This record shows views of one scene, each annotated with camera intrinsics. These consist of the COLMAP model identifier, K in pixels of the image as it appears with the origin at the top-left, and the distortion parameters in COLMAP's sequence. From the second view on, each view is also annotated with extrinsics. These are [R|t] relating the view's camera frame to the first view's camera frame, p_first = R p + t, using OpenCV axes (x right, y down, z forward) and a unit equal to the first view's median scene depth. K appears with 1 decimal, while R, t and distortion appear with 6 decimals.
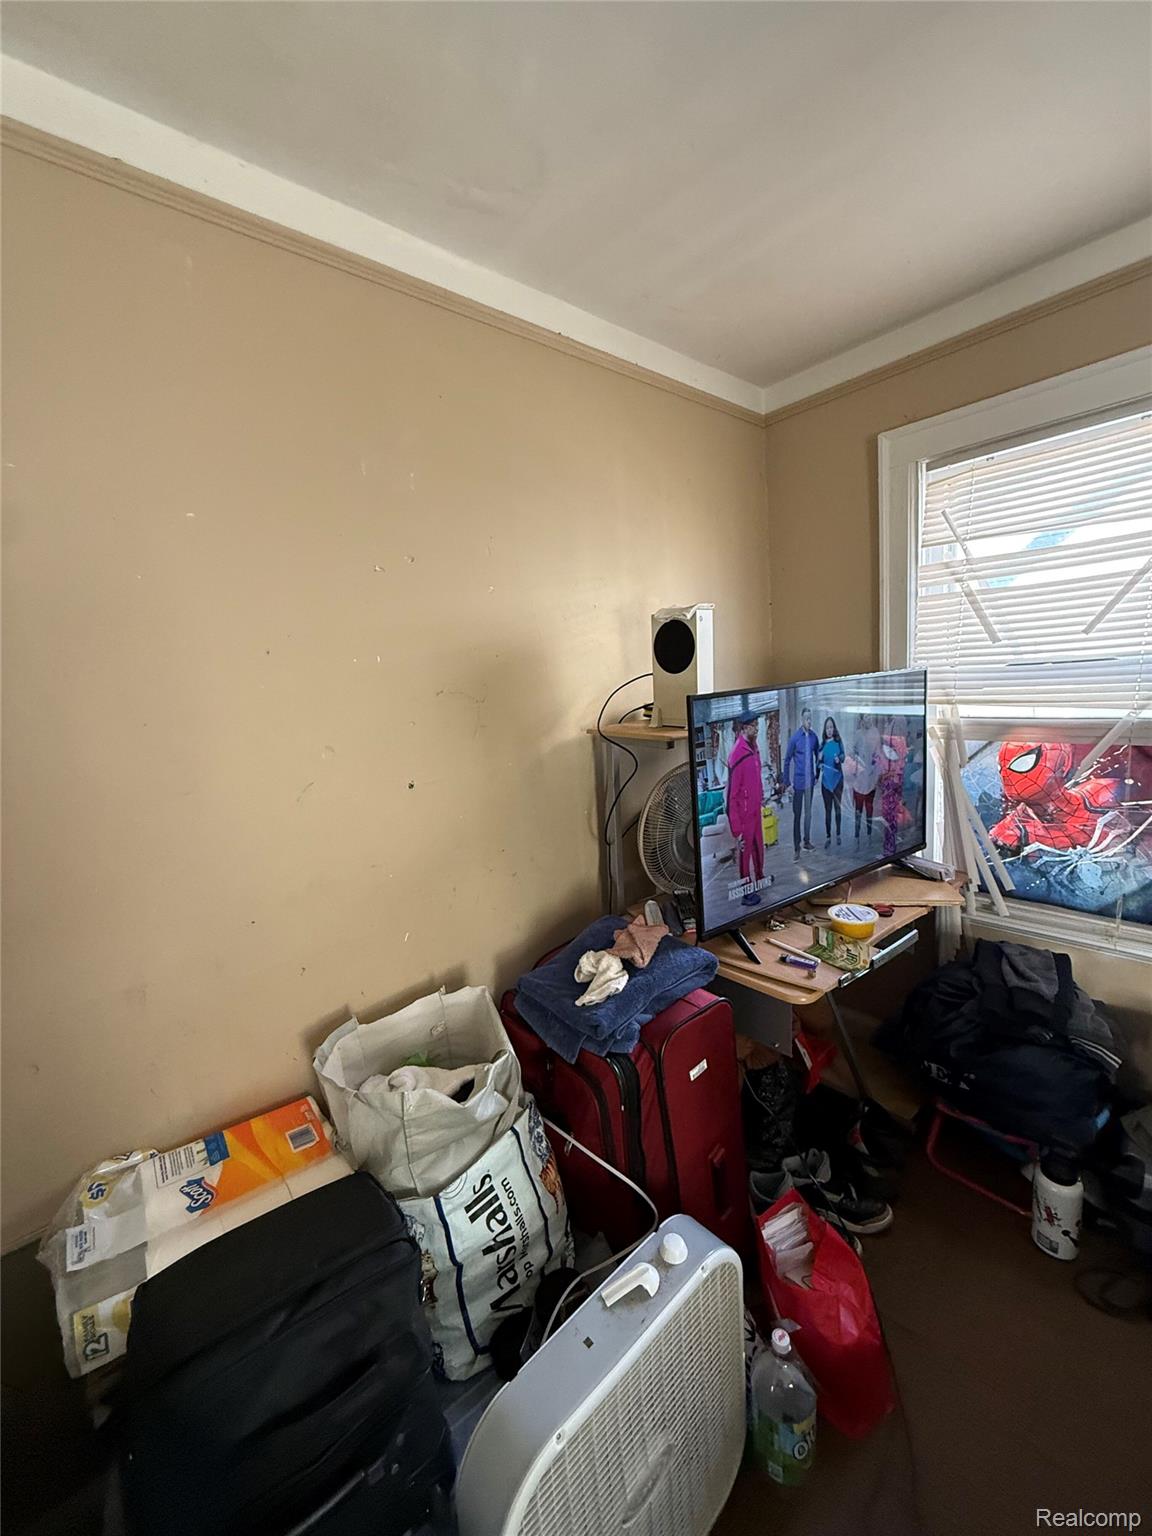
lens RADIAL K [[611.7, 0, 575.2], [0, 611.7, 766.3], [0, 0, 1]] dist [-0.001766, 0.000426]
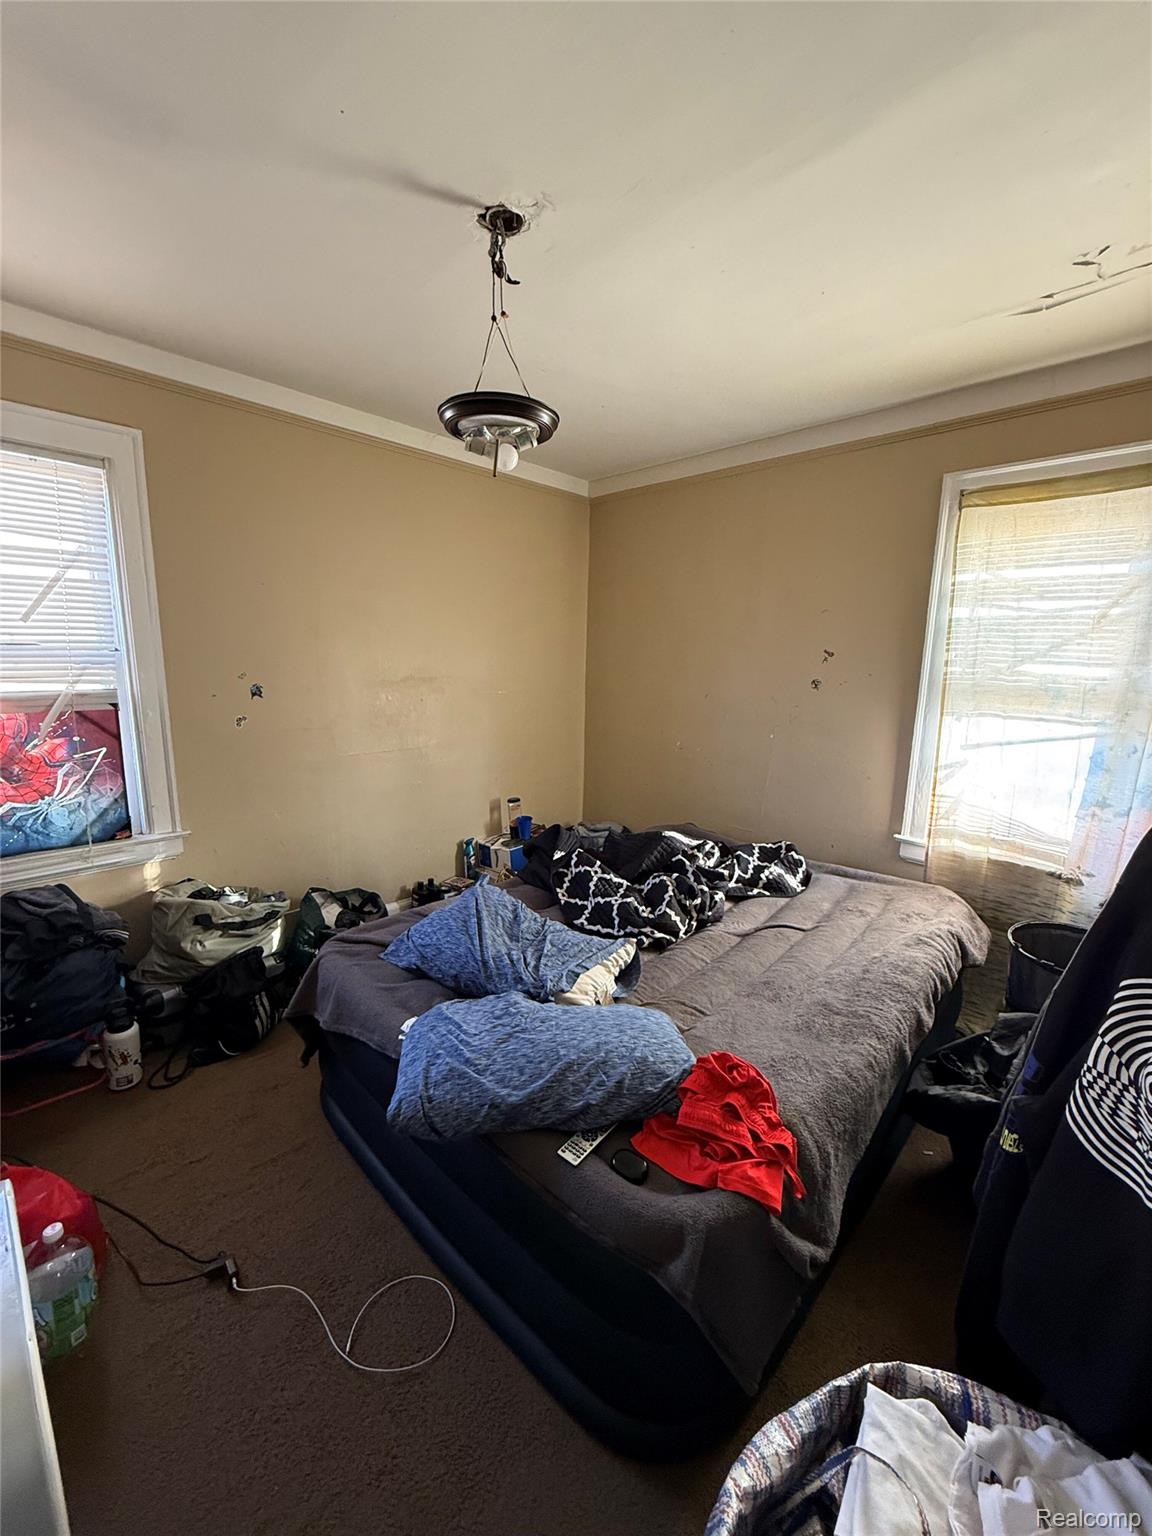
lens RADIAL K [[611.7, 0, 575.3], [0, 611.7, 762.6], [0, 0, 1]] dist [-0.001766, 0.000426]
pose [[-0.060470, -0.107024, 0.992416, -0.467569], [0.129831, 0.984946, 0.114129, 0.063752], [-0.989690, 0.135748, -0.045665, -0.003588]]
